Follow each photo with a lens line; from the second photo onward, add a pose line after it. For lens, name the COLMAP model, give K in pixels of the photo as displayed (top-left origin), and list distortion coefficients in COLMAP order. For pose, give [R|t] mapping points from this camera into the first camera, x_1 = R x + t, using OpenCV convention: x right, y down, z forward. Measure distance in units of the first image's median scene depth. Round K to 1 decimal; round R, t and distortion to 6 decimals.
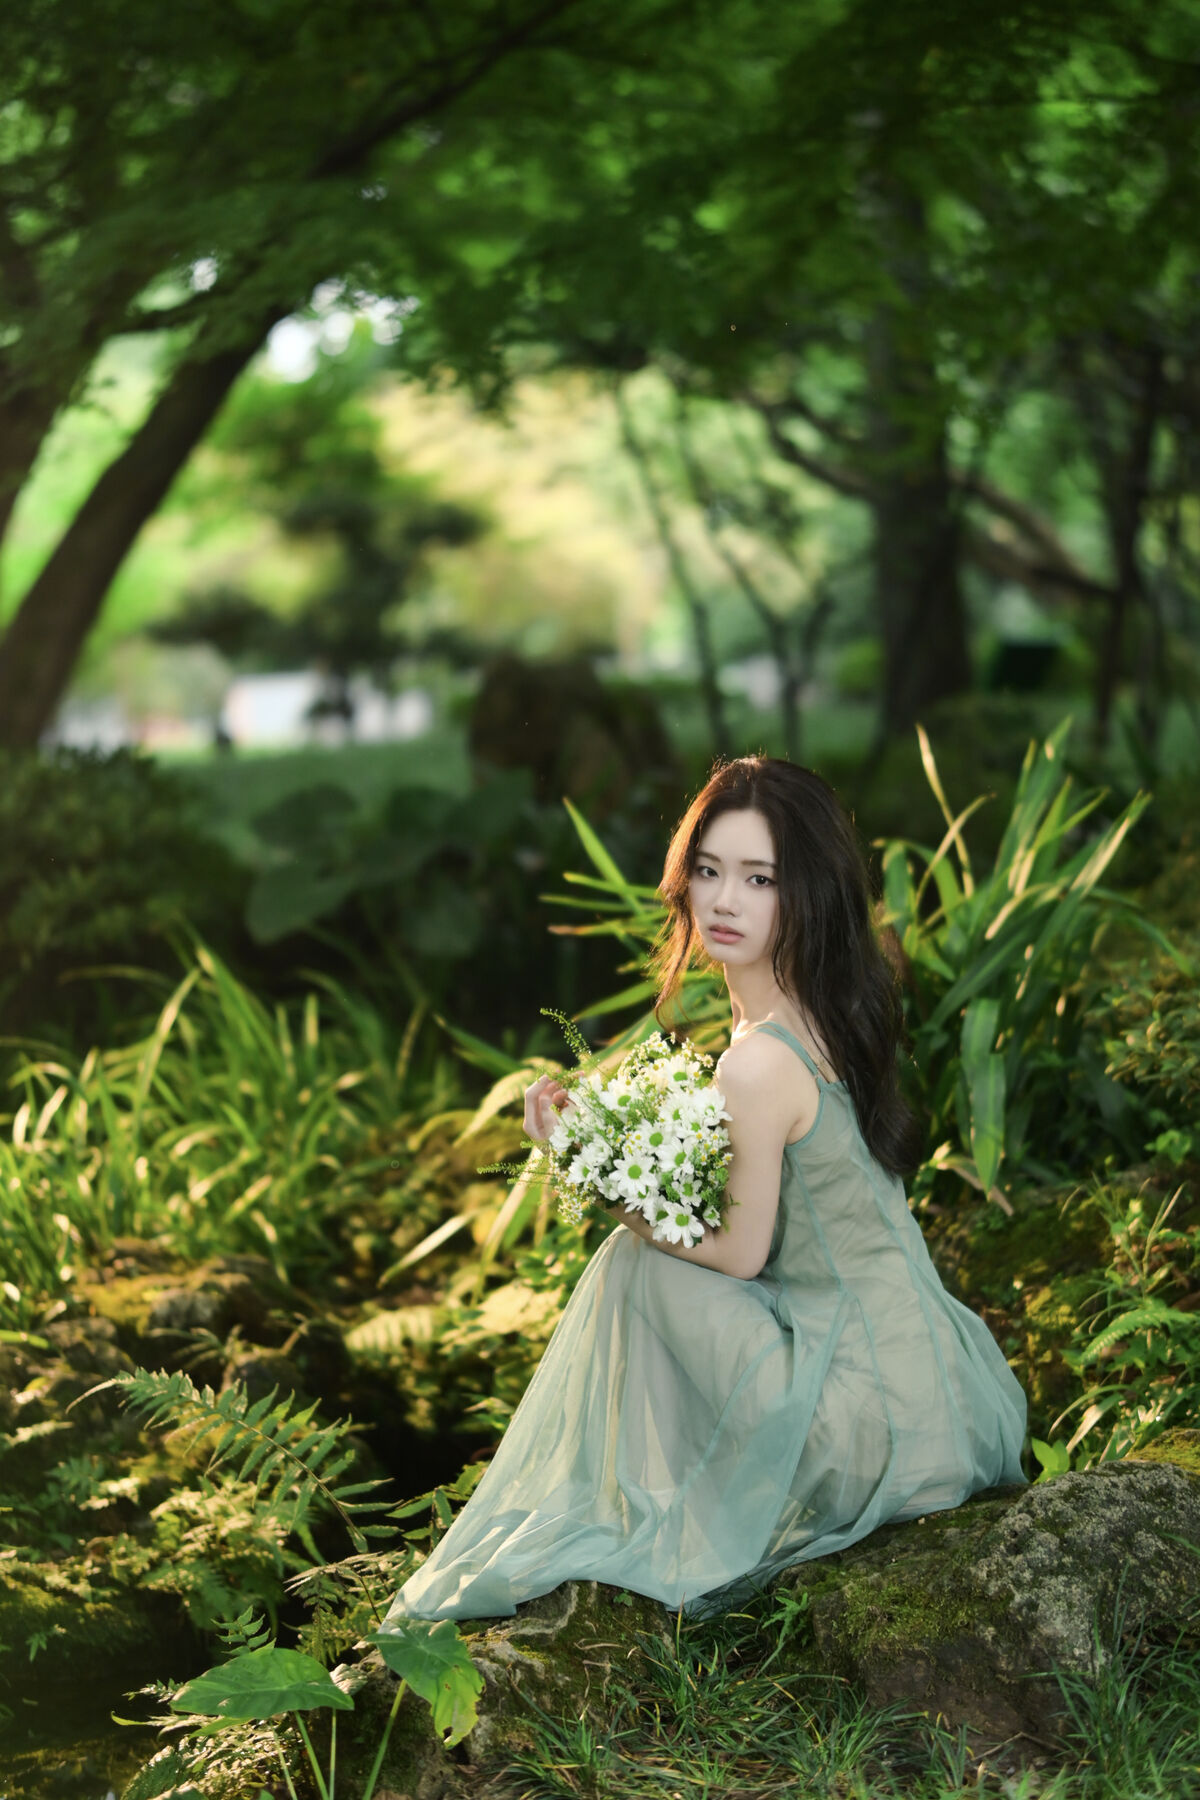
lens RADIAL K [[4528.1, 0, 596.4], [0, 4528.1, 898.7], [0, 0, 1]] dist [0.057868, 0.000000]
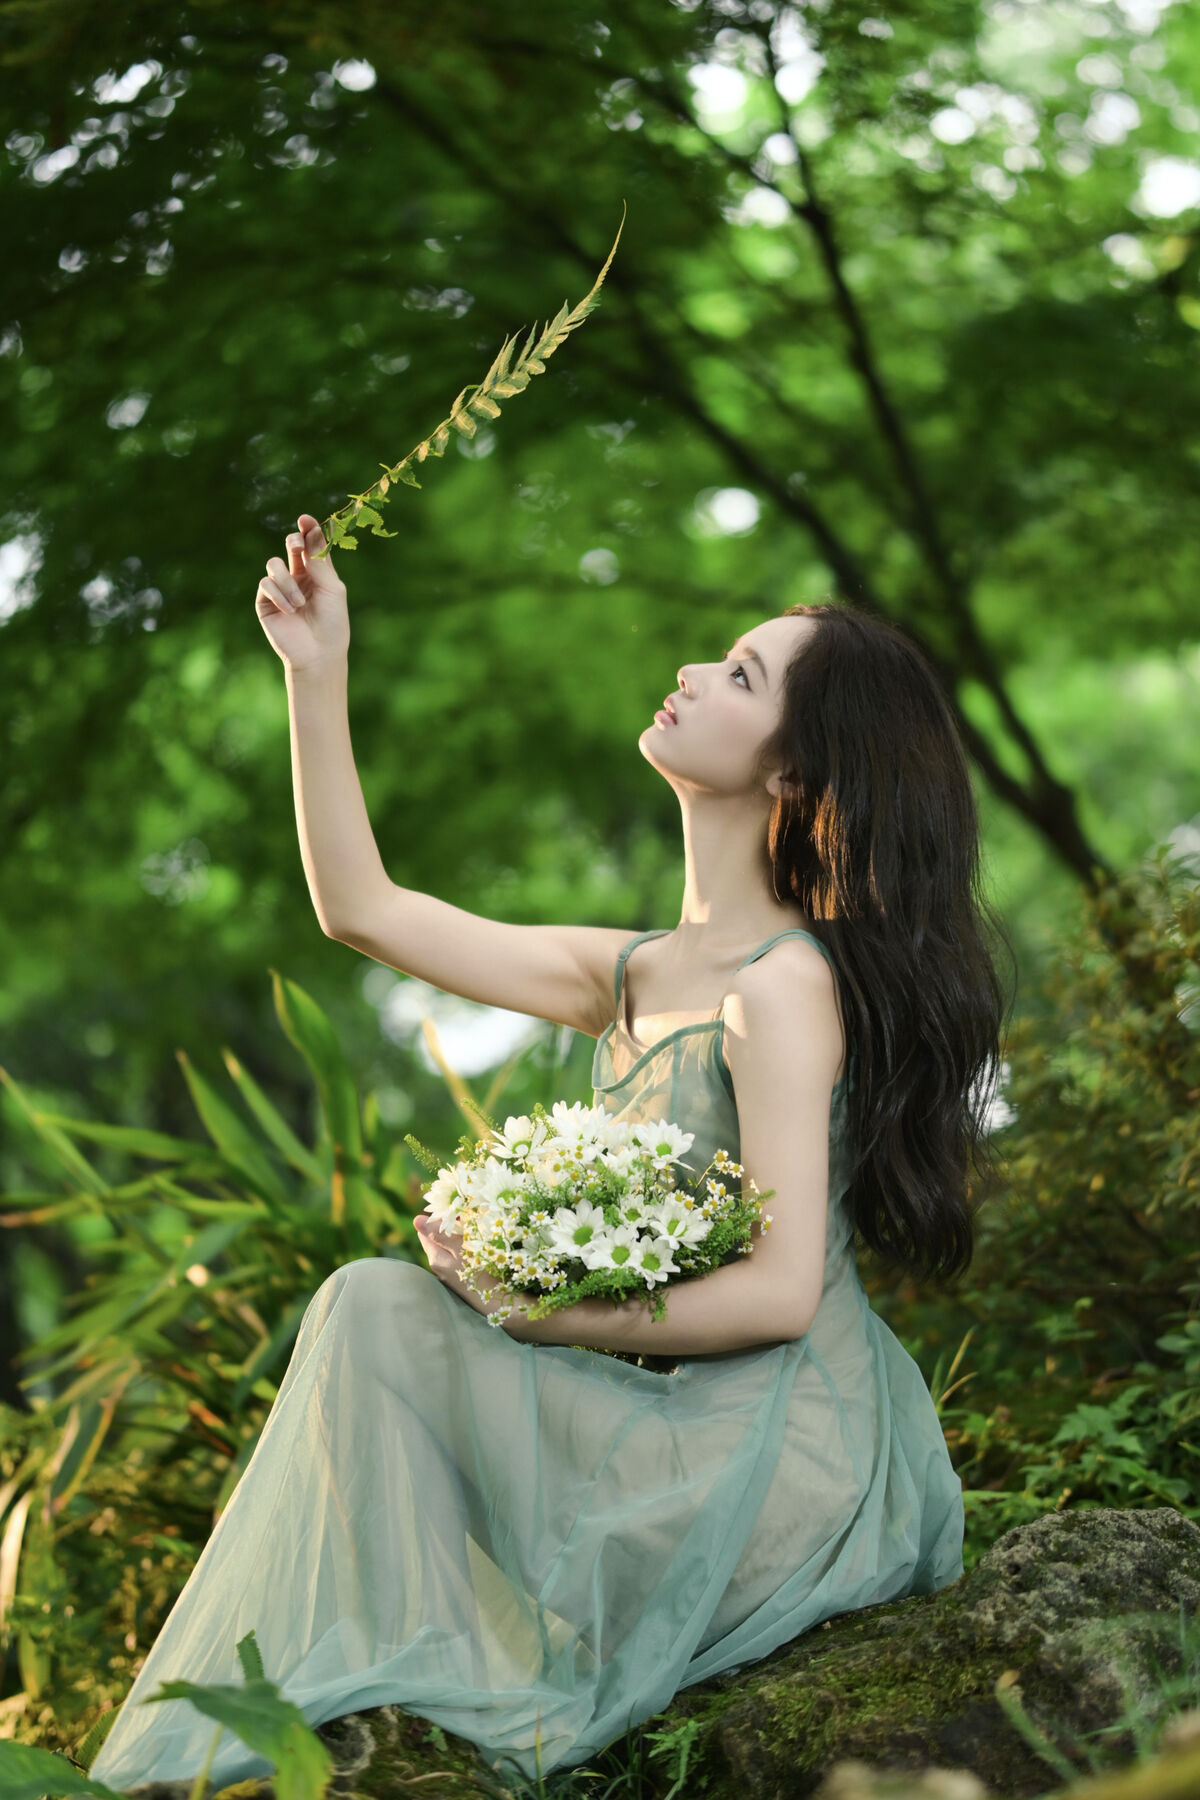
lens RADIAL K [[4528.1, 0, 603.8], [0, 4528.1, 902.3], [0, 0, 1]] dist [0.057868, 0.000000]
pose [[0.969475, -0.016486, 0.244634, -0.106826], [0.075239, 0.969603, -0.232827, 0.155837], [-0.233359, 0.244126, 0.941247, 0.268762]]
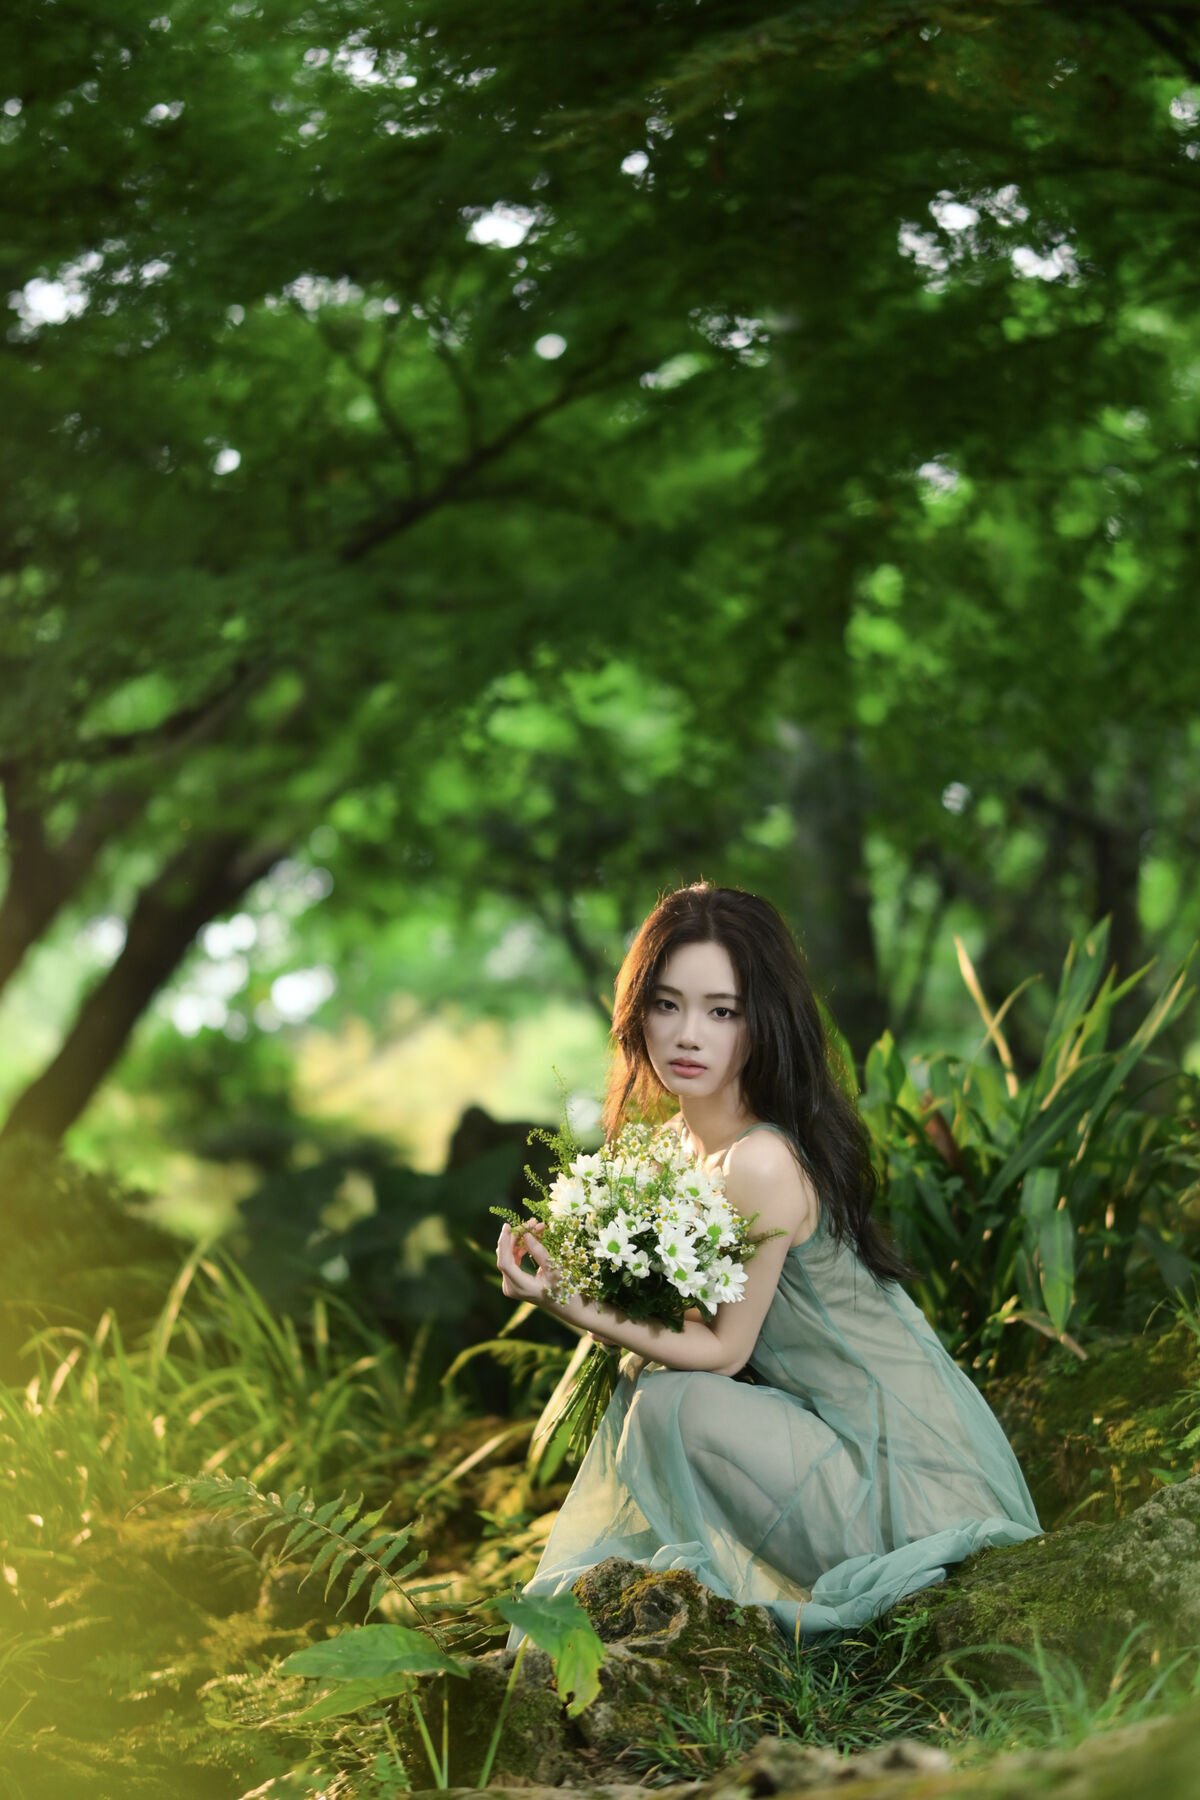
lens RADIAL K [[4528.1, 0, 583.5], [0, 4528.1, 889.7], [0, 0, 1]] dist [0.057868, 0.000000]
pose [[0.999660, -0.014309, 0.021808, -0.035976], [0.017607, 0.987048, -0.159454, 0.125300], [-0.019244, 0.159784, 0.986964, 0.030156]]
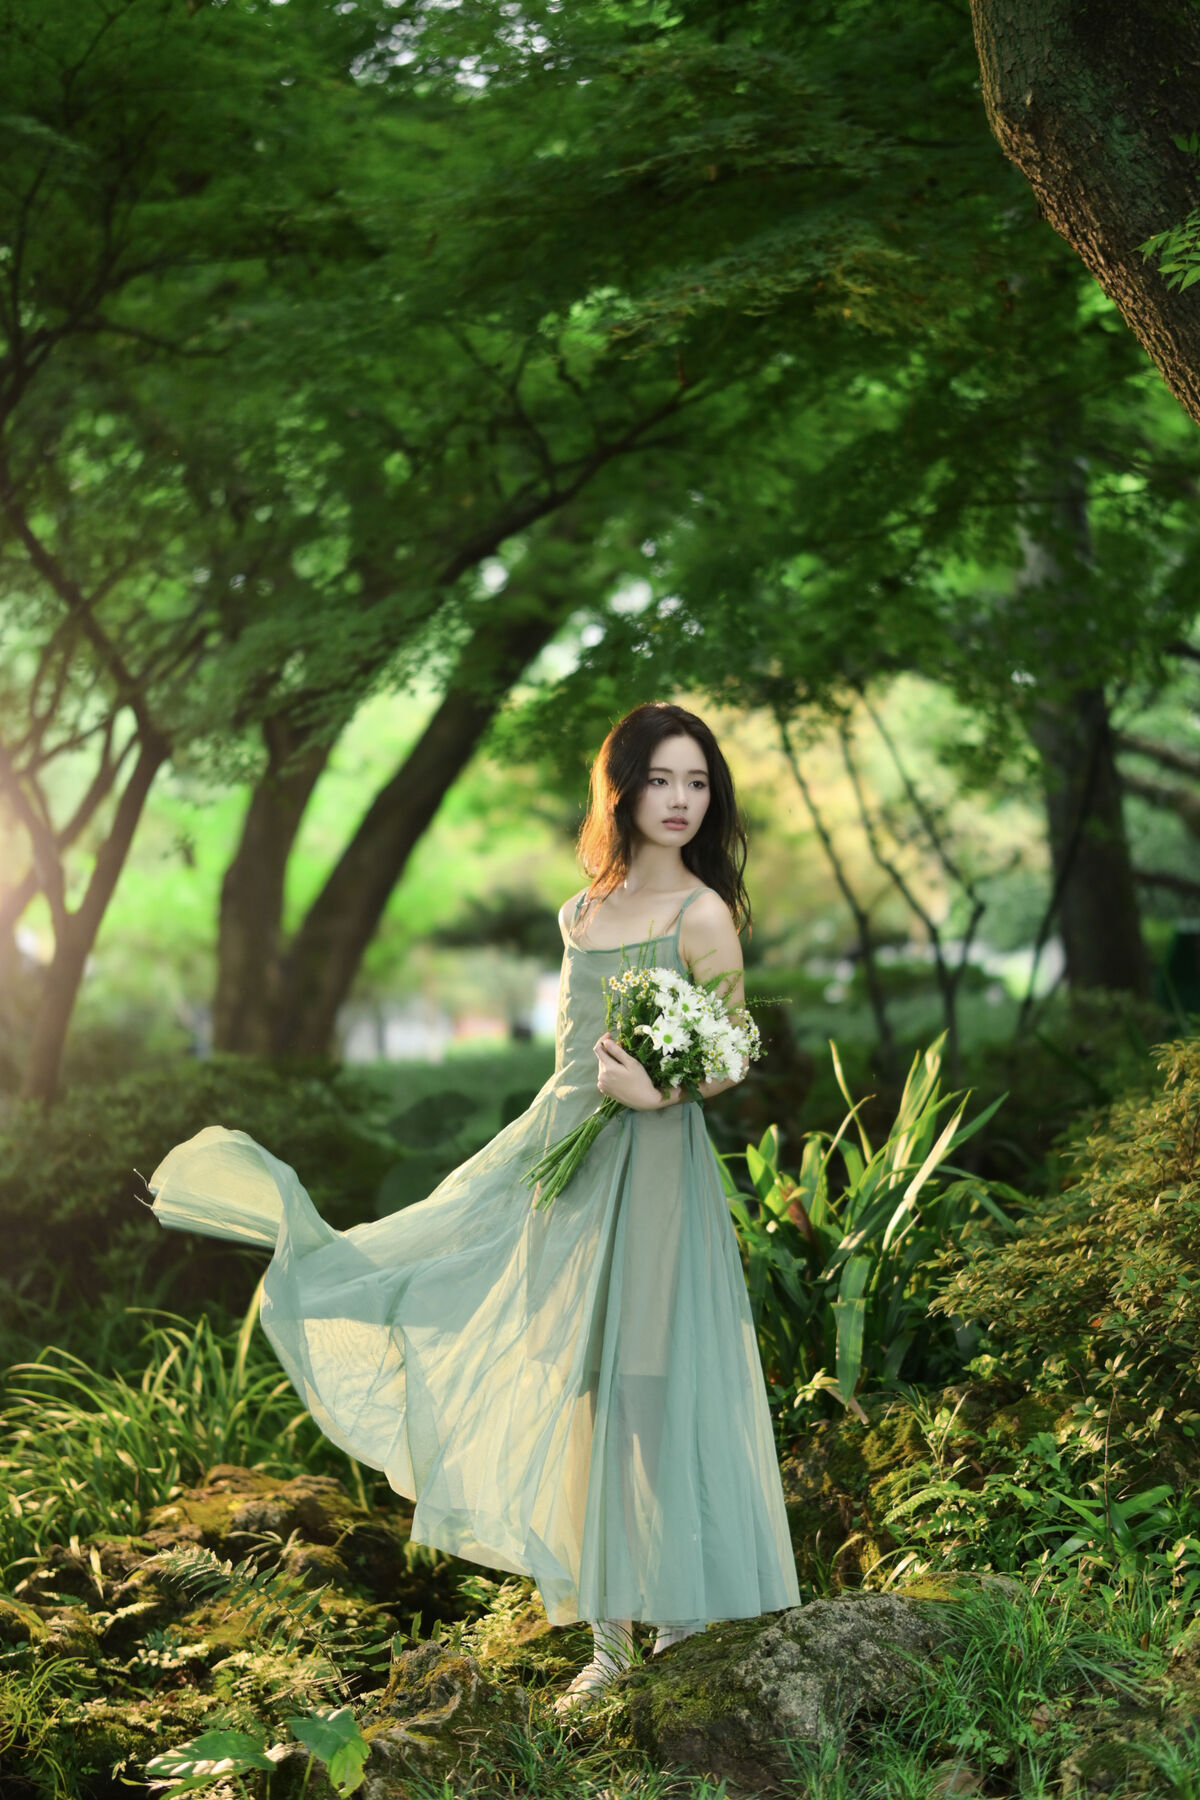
lens RADIAL K [[4528.1, 0, 612.3], [0, 4528.1, 903.5], [0, 0, 1]] dist [0.057868, 0.000000]
pose [[0.996893, -0.029560, -0.073011, 0.120019], [0.025046, 0.997762, -0.061992, 0.000353], [0.074680, 0.059970, 0.995403, -0.303985]]
